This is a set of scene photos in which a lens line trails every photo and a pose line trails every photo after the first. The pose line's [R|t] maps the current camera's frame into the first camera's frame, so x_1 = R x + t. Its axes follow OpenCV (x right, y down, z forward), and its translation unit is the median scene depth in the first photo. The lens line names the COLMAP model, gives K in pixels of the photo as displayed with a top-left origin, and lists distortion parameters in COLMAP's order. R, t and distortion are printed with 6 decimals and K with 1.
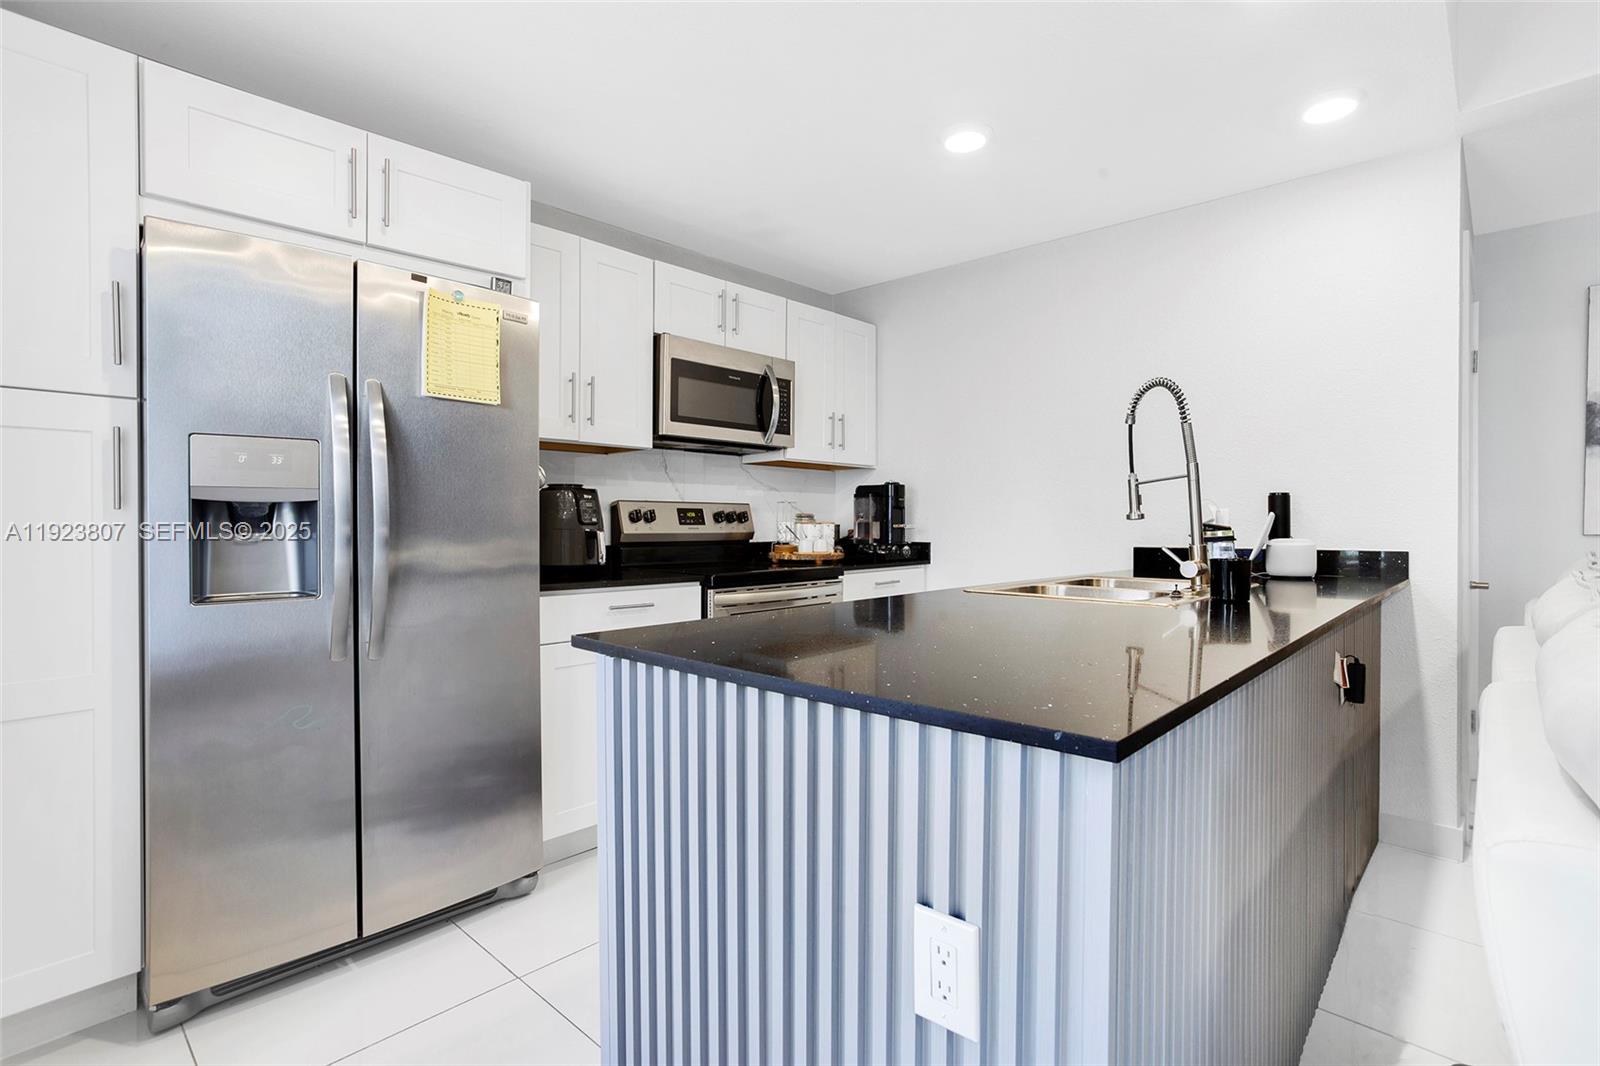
lens RADIAL K [[783.3, 0, 800.0], [0, 783.3, 533.0], [0, 0, 1]] dist [-0.051082, 0.022939]
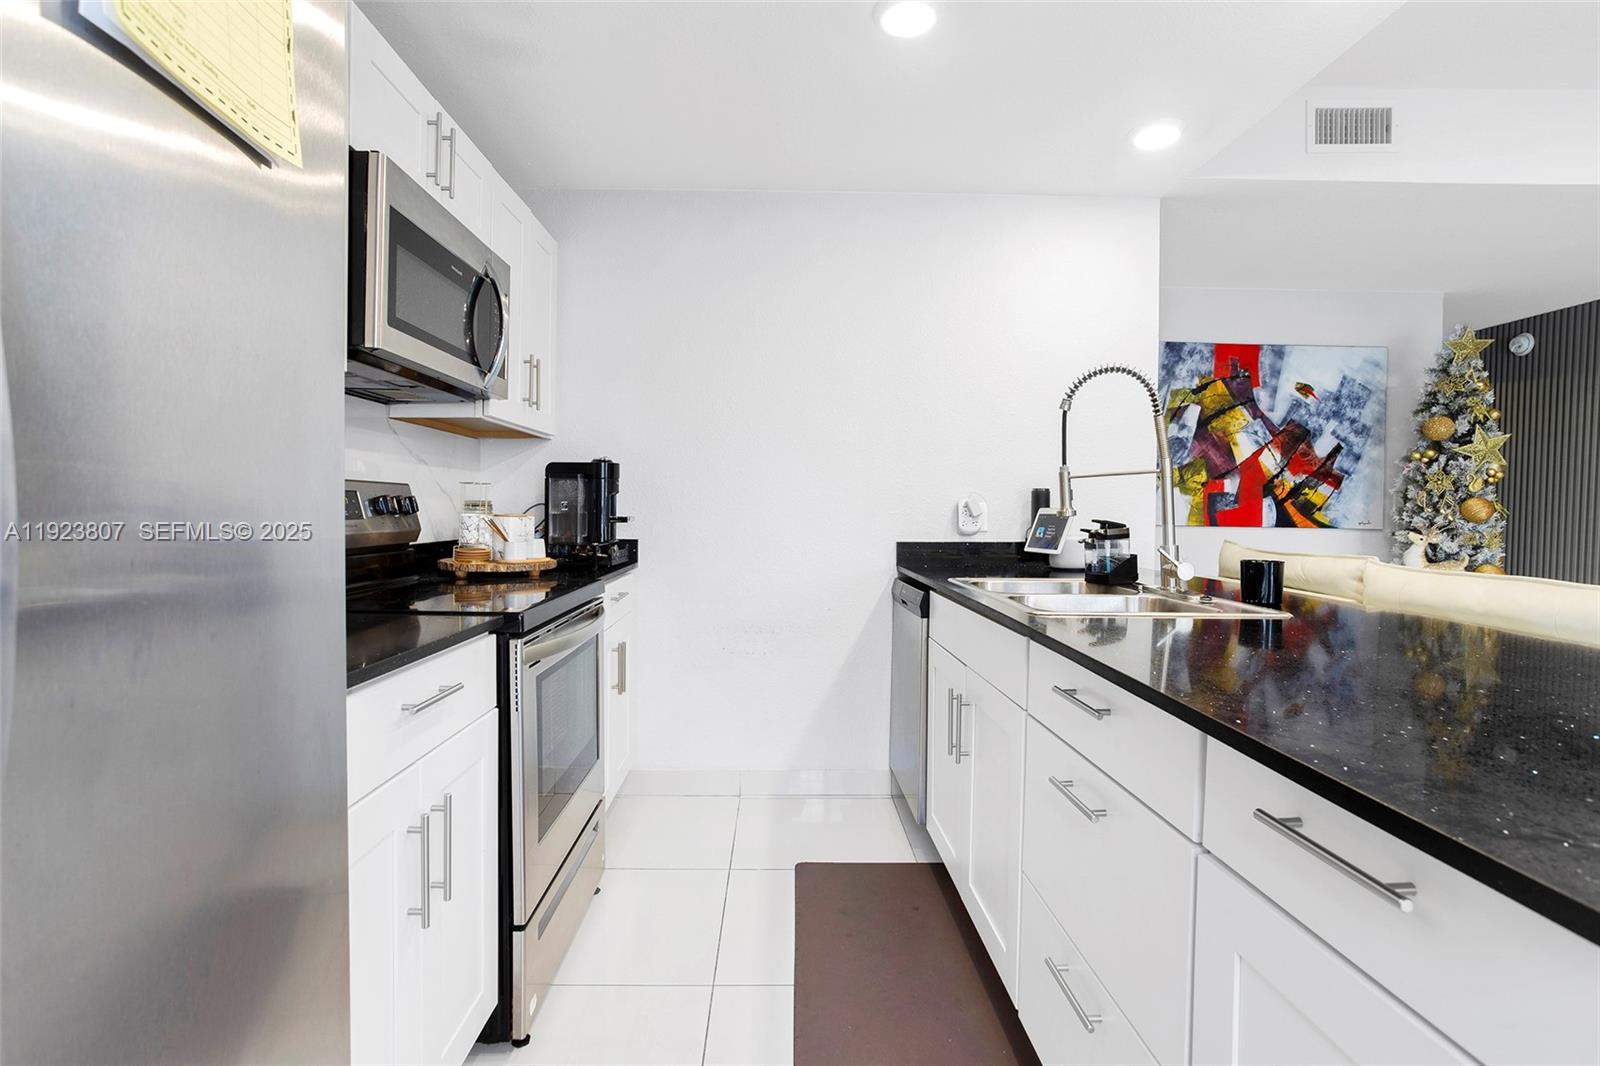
lens RADIAL K [[783.3, 0, 800.0], [0, 783.3, 533.0], [0, 0, 1]] dist [-0.051082, 0.022939]
pose [[0.717659, -0.015500, 0.696222, -0.290913], [0.001088, 0.999776, 0.021136, -0.012178], [-0.696394, -0.014411, 0.717515, 0.380080]]
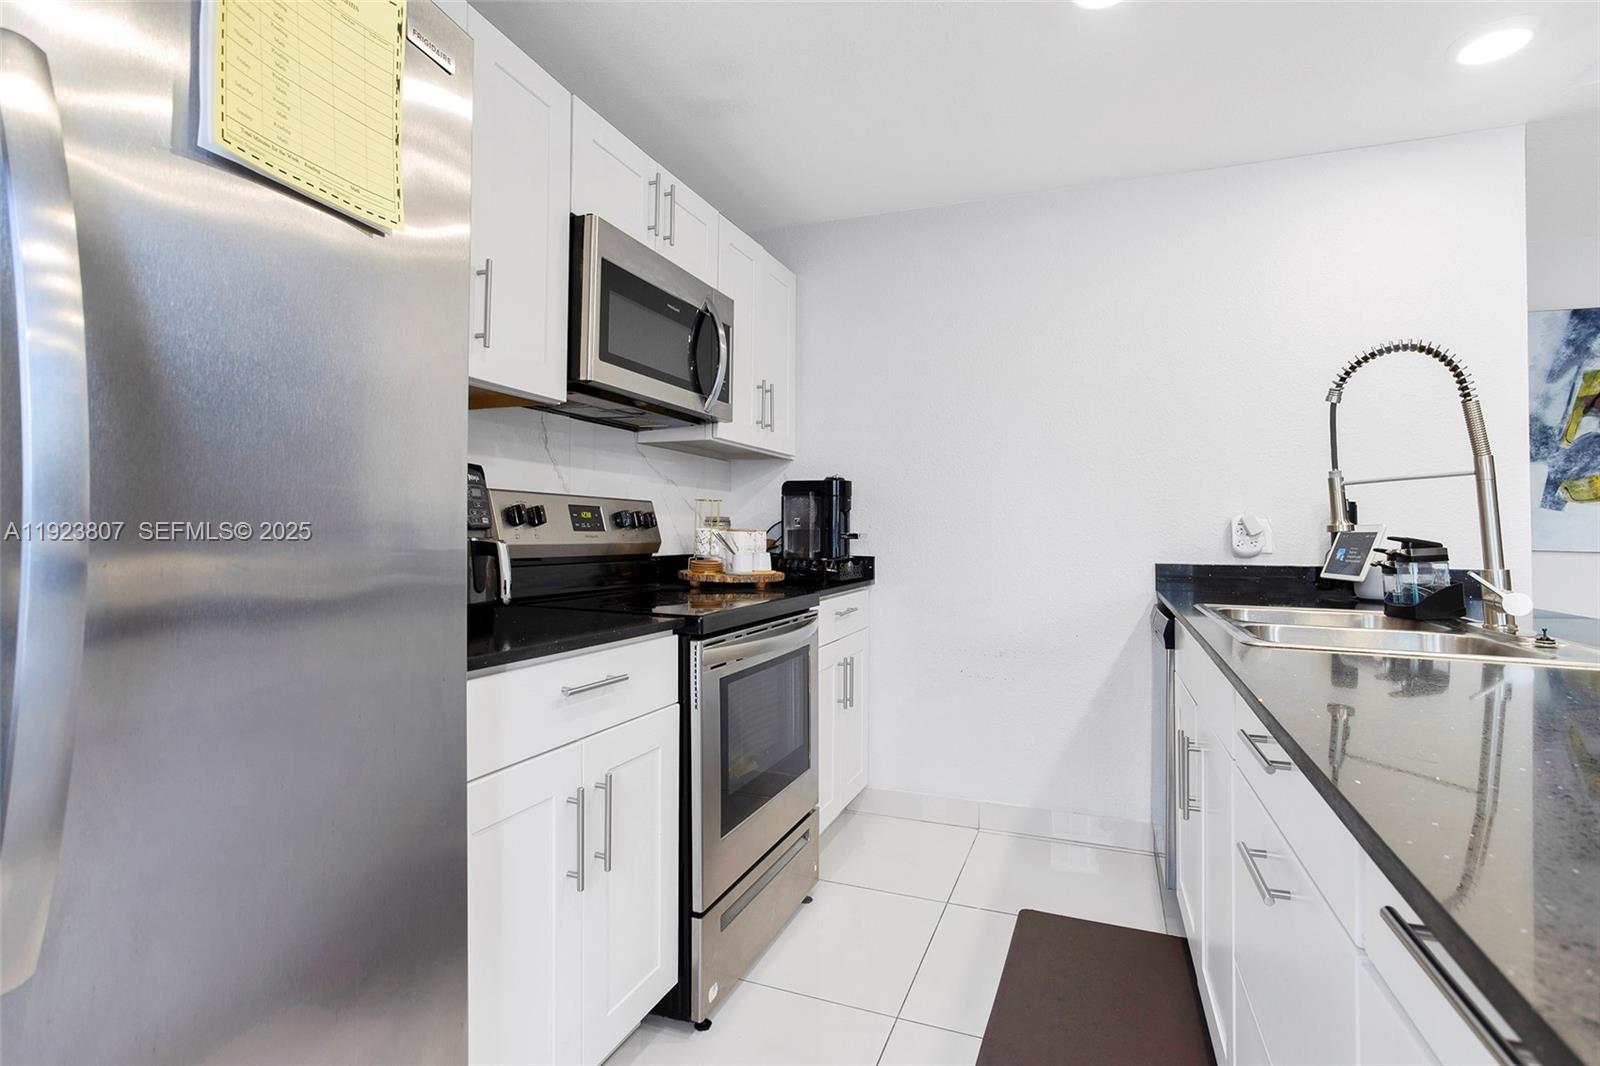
lens RADIAL K [[789.6, 0, 803.1], [0, 789.6, 522.9], [0, 0, 1]] dist [-0.055968, 0.030764]
pose [[0.932397, 0.014845, 0.361130, -0.208144], [-0.006934, 0.999707, -0.023193, -0.003278], [-0.361368, 0.019121, 0.932227, 0.331344]]
